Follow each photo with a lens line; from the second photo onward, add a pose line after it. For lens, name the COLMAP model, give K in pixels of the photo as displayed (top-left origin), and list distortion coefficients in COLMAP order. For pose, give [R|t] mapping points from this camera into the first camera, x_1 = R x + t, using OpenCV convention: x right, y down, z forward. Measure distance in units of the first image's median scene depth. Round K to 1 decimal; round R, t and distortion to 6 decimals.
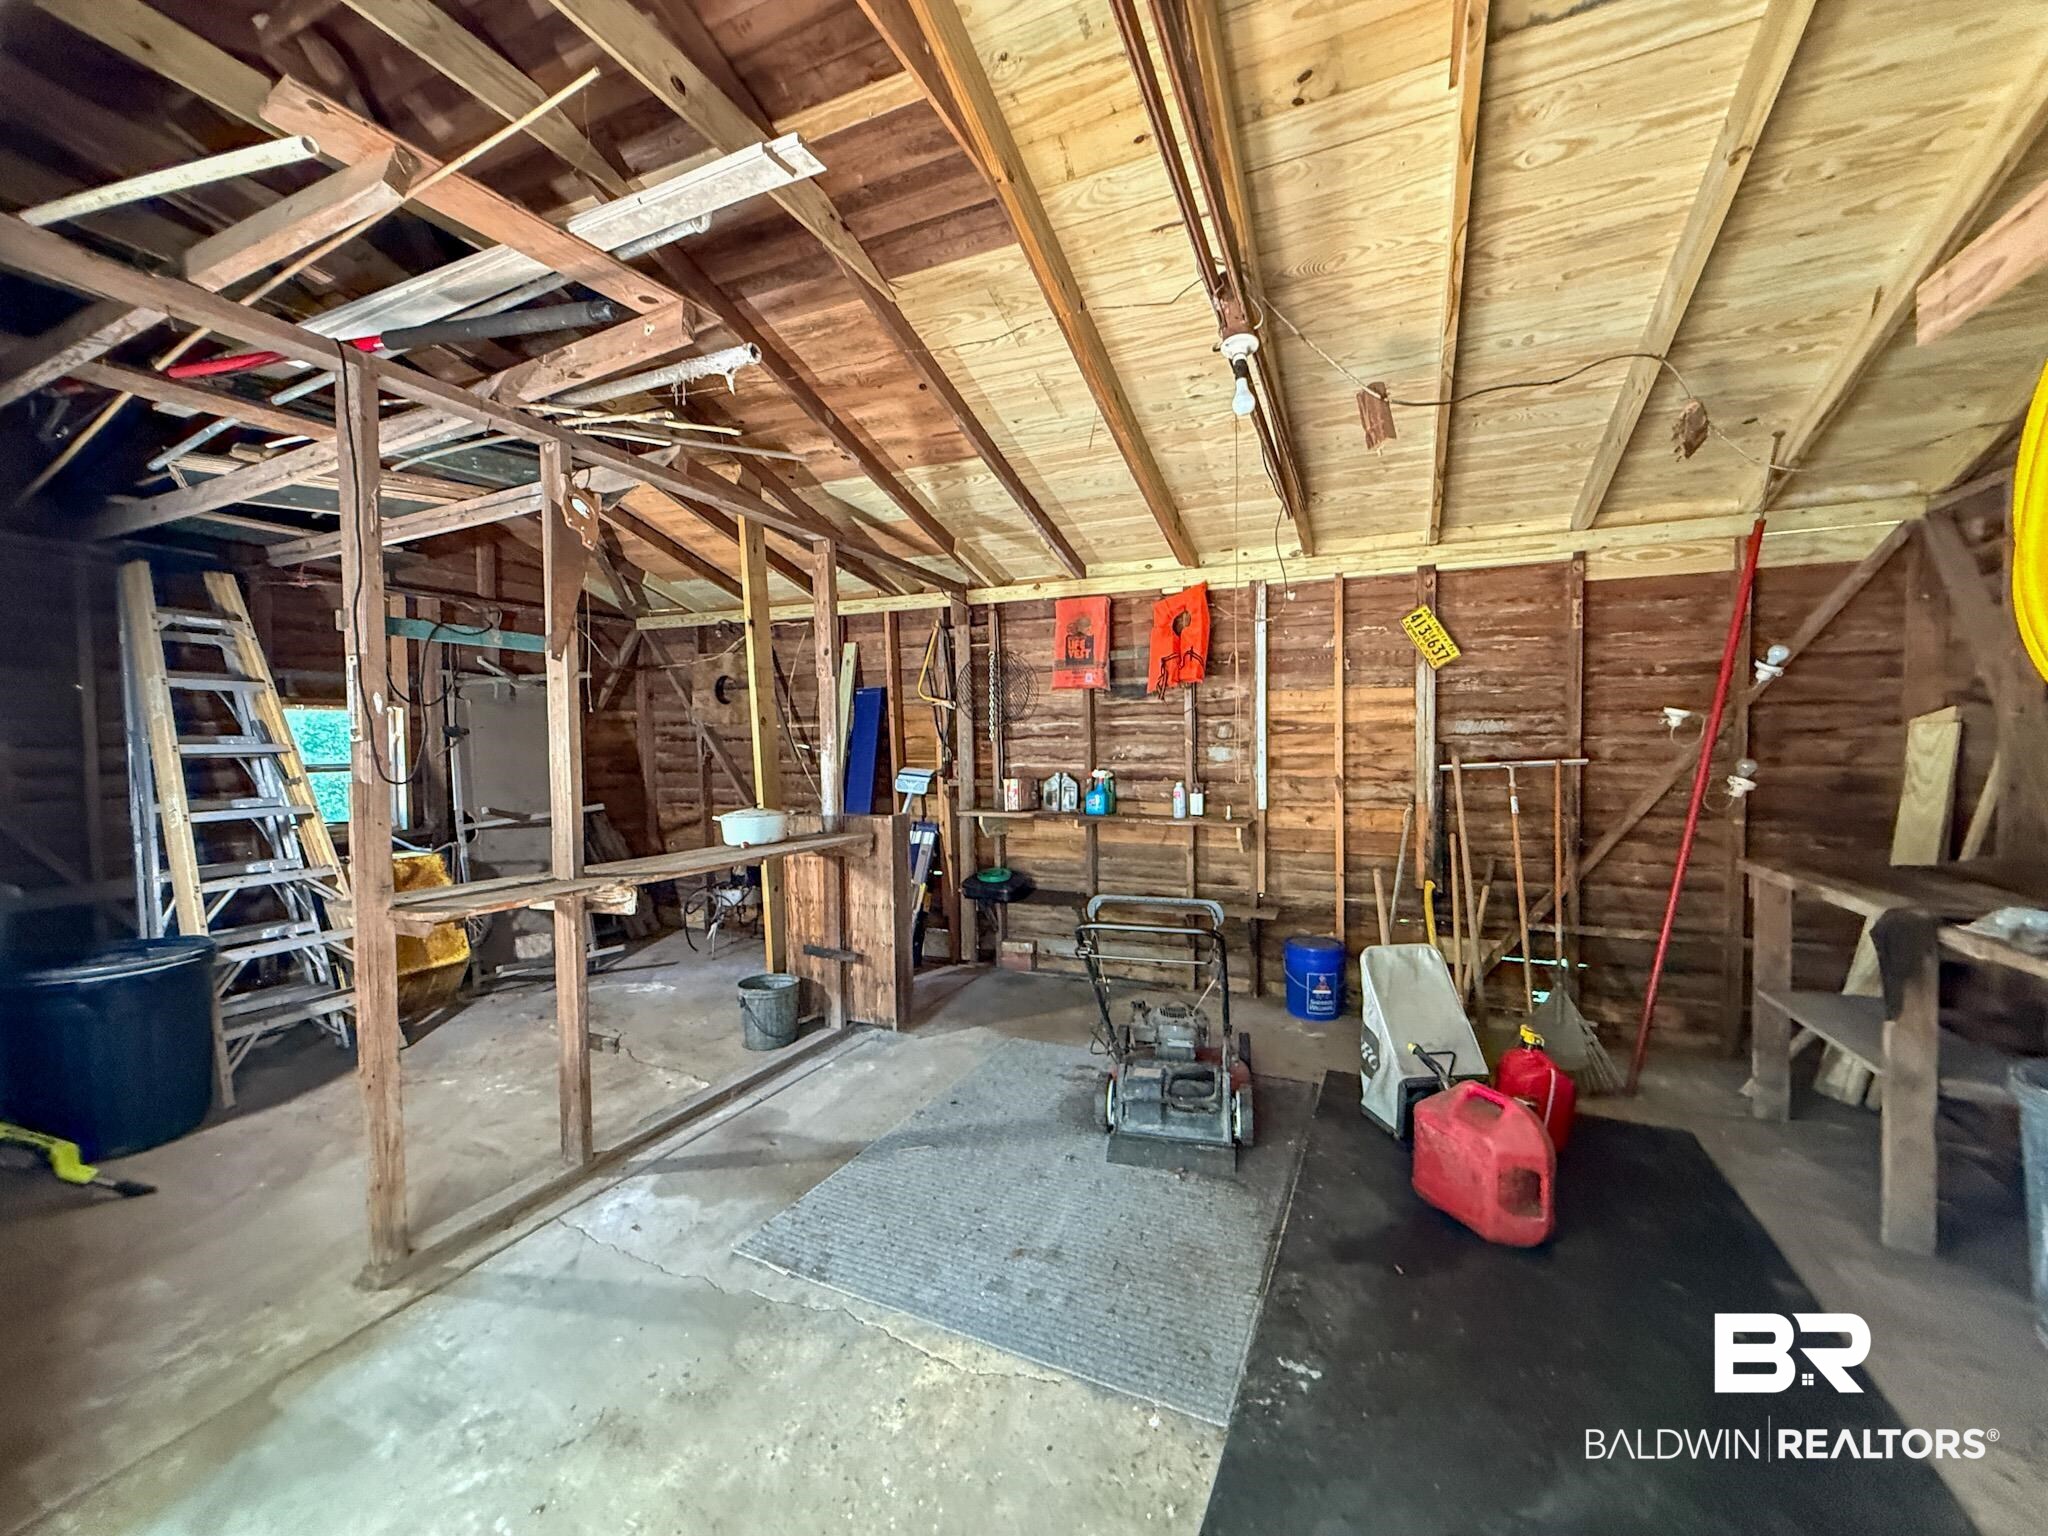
lens RADIAL K [[818.6, 0, 1022.3], [0, 818.6, 765.3], [0, 0, 1]] dist [-0.000141, -0.000343]
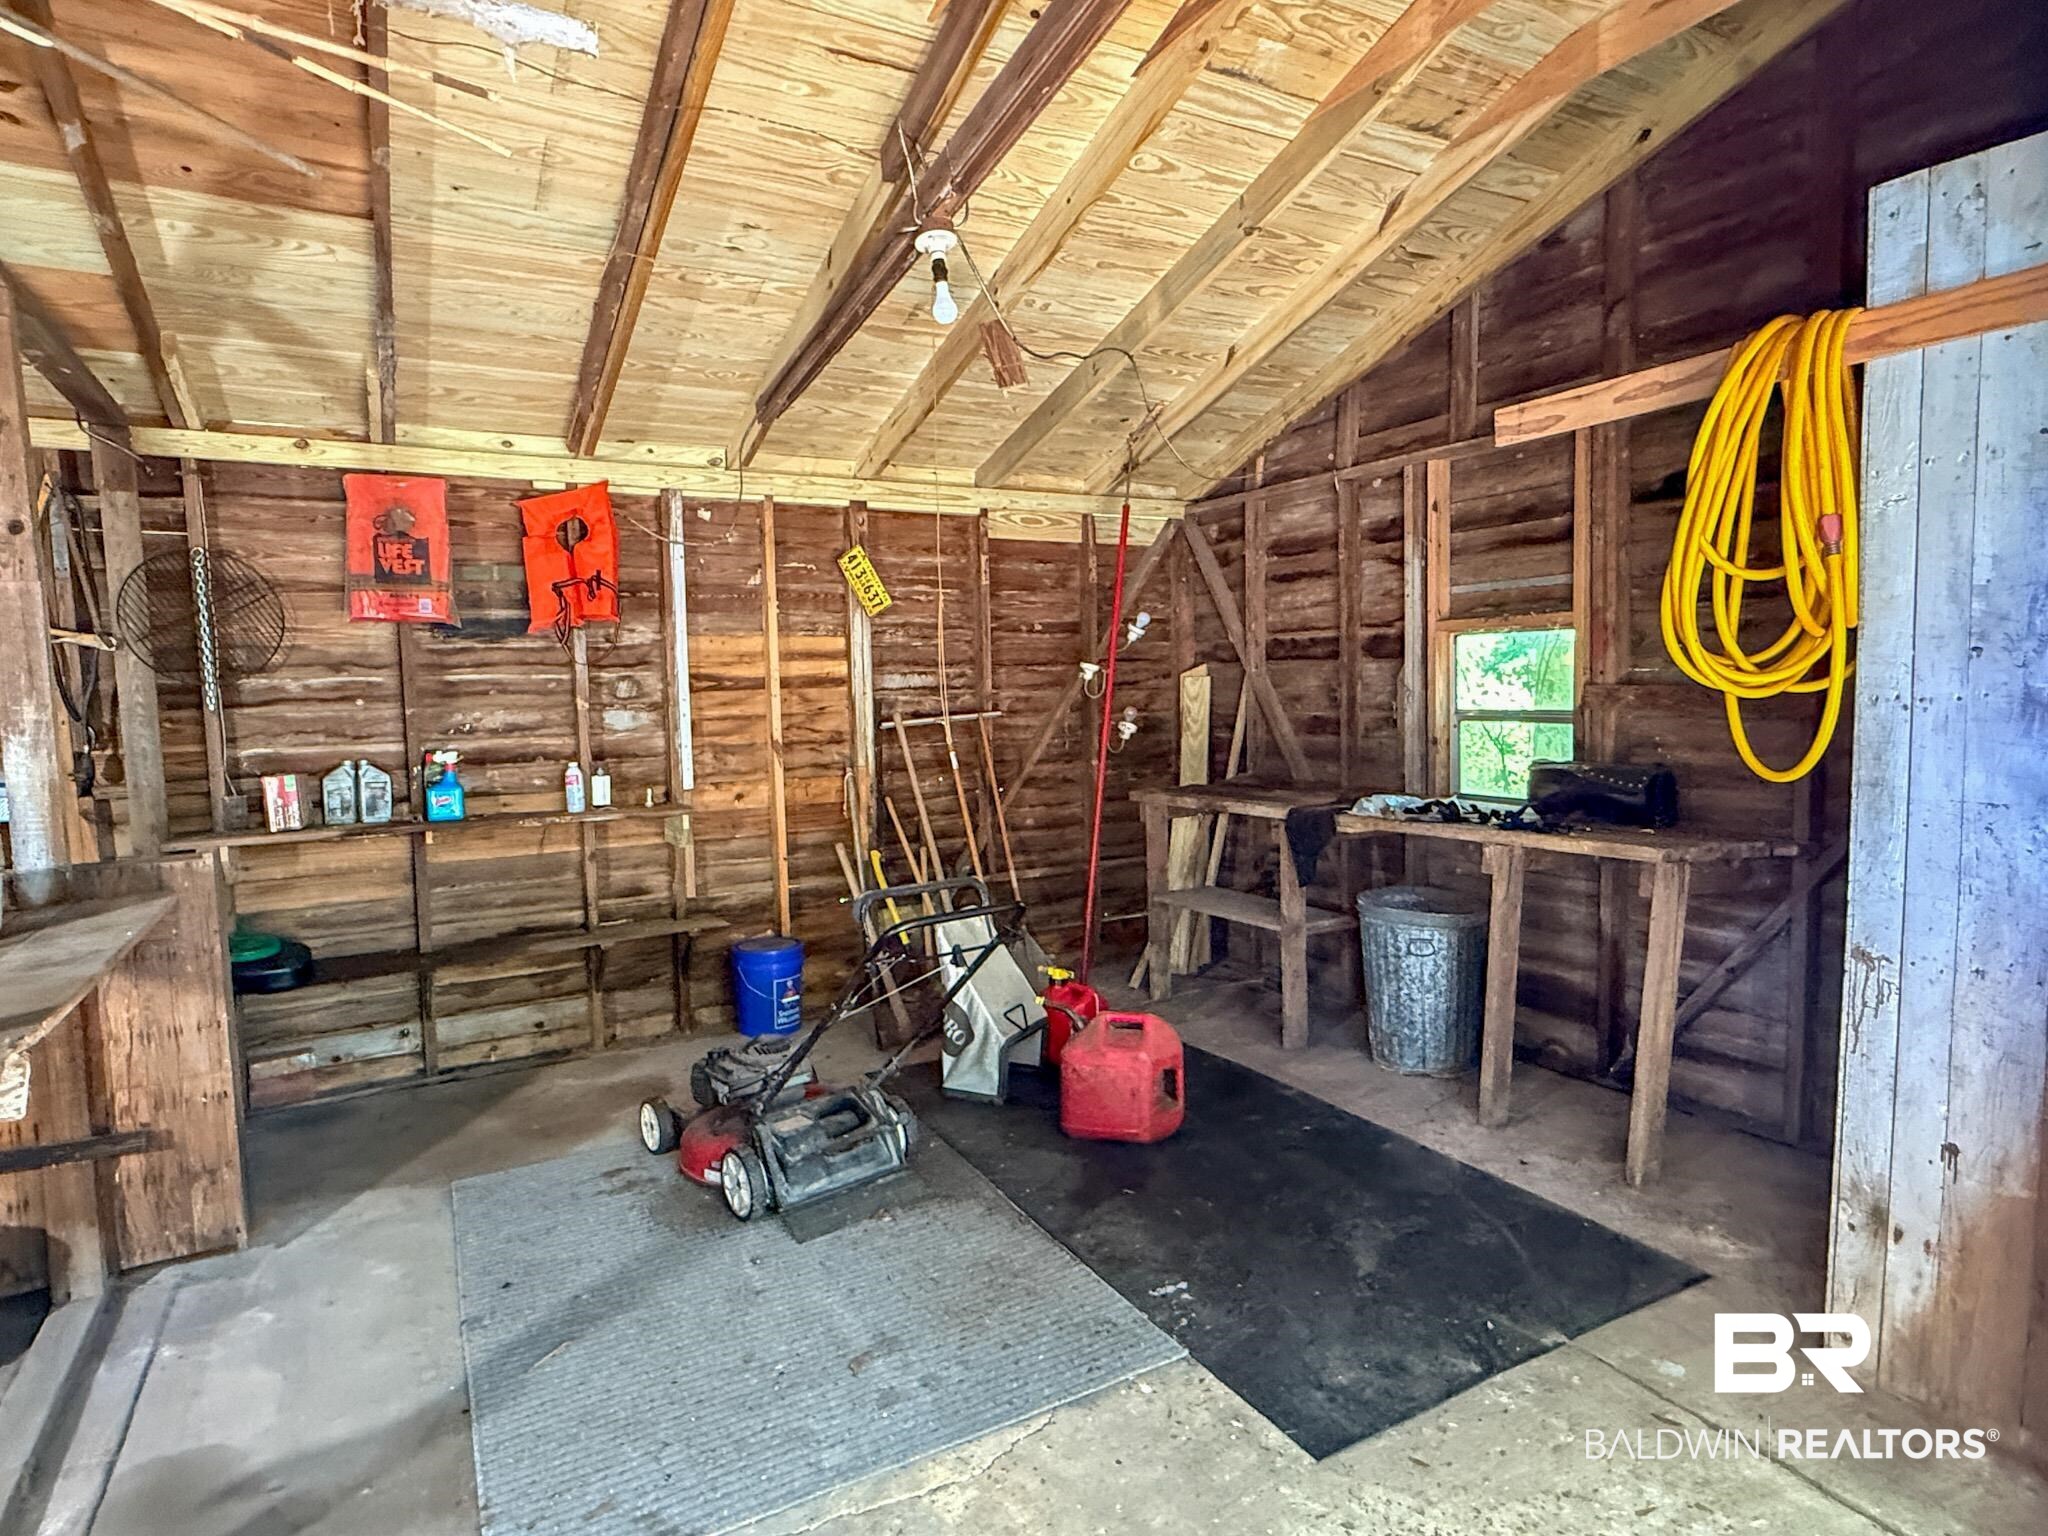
lens RADIAL K [[1111.8, 0, 1021.9], [0, 1111.8, 770.0], [0, 0, 1]] dist [-0.002645, -0.000661]
pose [[0.580881, -0.068670, 0.811087, -0.408943], [0.044011, 0.997627, 0.052944, -0.006626], [-0.812798, 0.004942, 0.582525, 0.146258]]
